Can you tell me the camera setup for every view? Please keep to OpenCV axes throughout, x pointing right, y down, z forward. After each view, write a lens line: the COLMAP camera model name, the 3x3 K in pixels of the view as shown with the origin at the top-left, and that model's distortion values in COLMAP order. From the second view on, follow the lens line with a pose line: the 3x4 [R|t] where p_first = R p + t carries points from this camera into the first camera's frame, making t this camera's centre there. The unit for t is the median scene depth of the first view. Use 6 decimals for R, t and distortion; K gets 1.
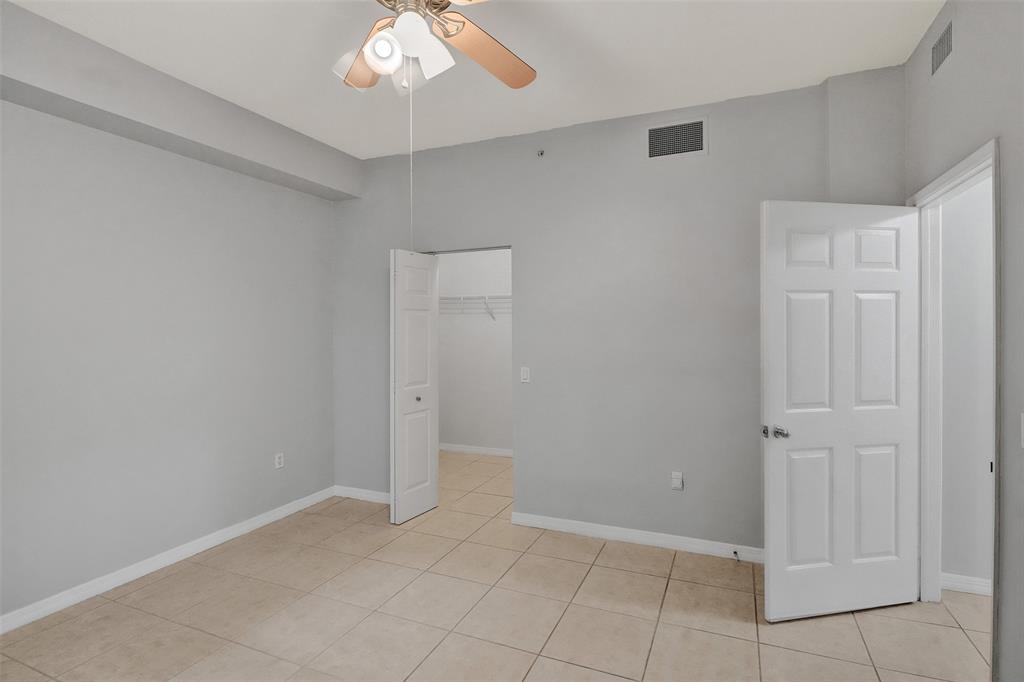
lens RADIAL K [[490.8, 0, 511.1], [0, 490.8, 329.7], [0, 0, 1]] dist [-0.002642, -0.000187]
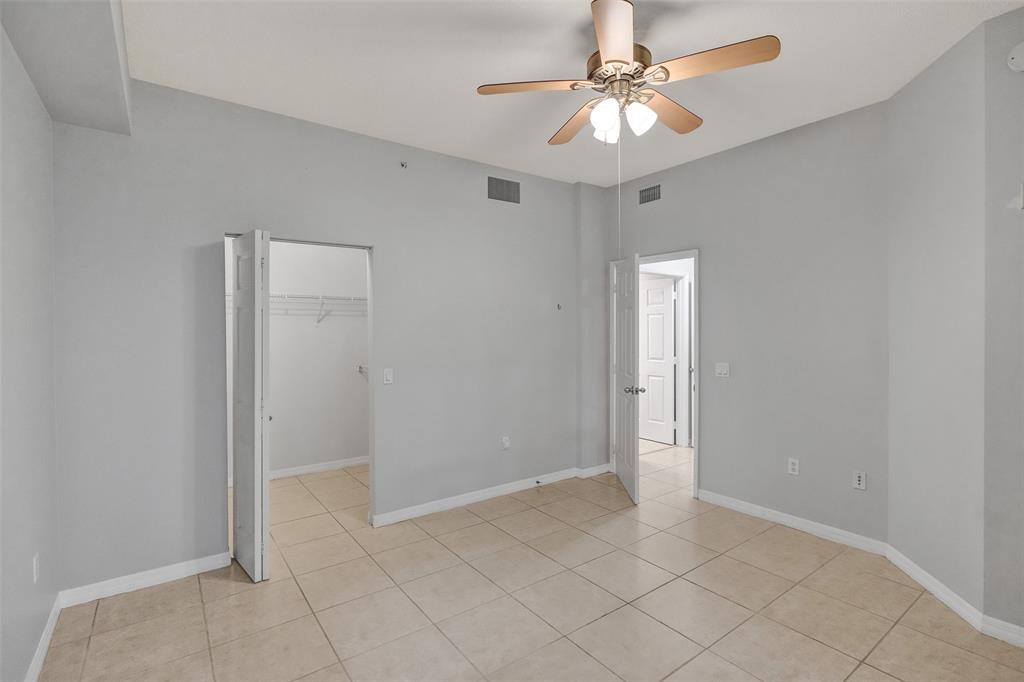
lens RADIAL K [[490.8, 0, 511.1], [0, 490.8, 329.7], [0, 0, 1]] dist [-0.002642, -0.000187]
pose [[0.512117, -0.004388, 0.858904, -0.793323], [0.003661, 0.999989, 0.002926, -0.008642], [-0.858908, 0.001646, 0.512127, 0.286242]]
